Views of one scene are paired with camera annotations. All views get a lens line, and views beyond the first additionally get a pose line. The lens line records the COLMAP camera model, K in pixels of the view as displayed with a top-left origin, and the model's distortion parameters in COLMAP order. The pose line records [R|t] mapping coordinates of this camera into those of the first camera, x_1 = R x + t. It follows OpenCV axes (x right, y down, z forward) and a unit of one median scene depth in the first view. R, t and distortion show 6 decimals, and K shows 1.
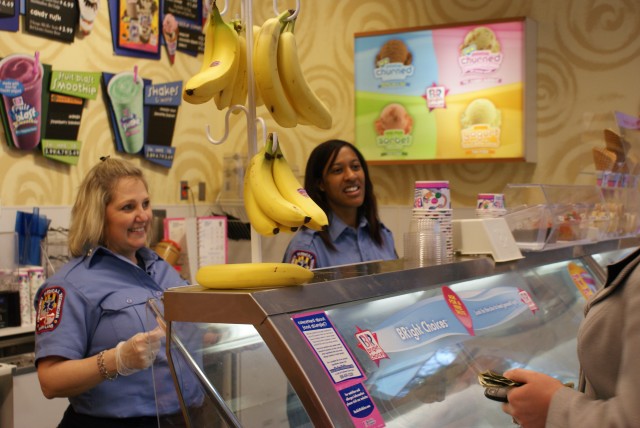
lens RADIAL K [[967.7, 0, 320.7], [0, 967.7, 212.4], [0, 0, 1]] dist [-0.077272, 0.000000]
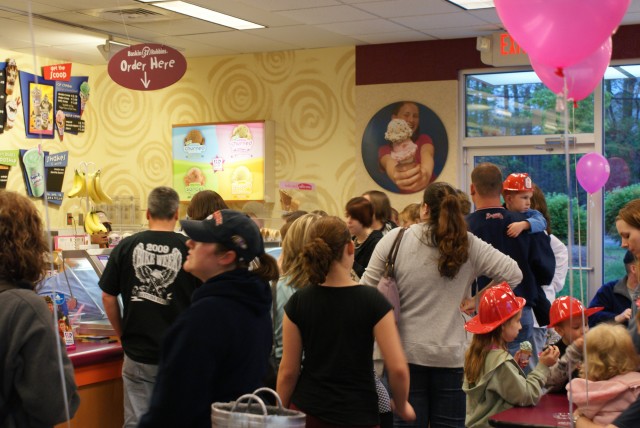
lens RADIAL K [[1125.1, 0, 321.3], [0, 1125.1, 210.4], [0, 0, 1]] dist [-0.043642, 0.000000]
pose [[0.996919, -0.004193, 0.078327, 0.142133], [0.006120, 0.999684, -0.024387, 0.011816], [-0.078200, 0.024791, 0.996629, -0.975319]]
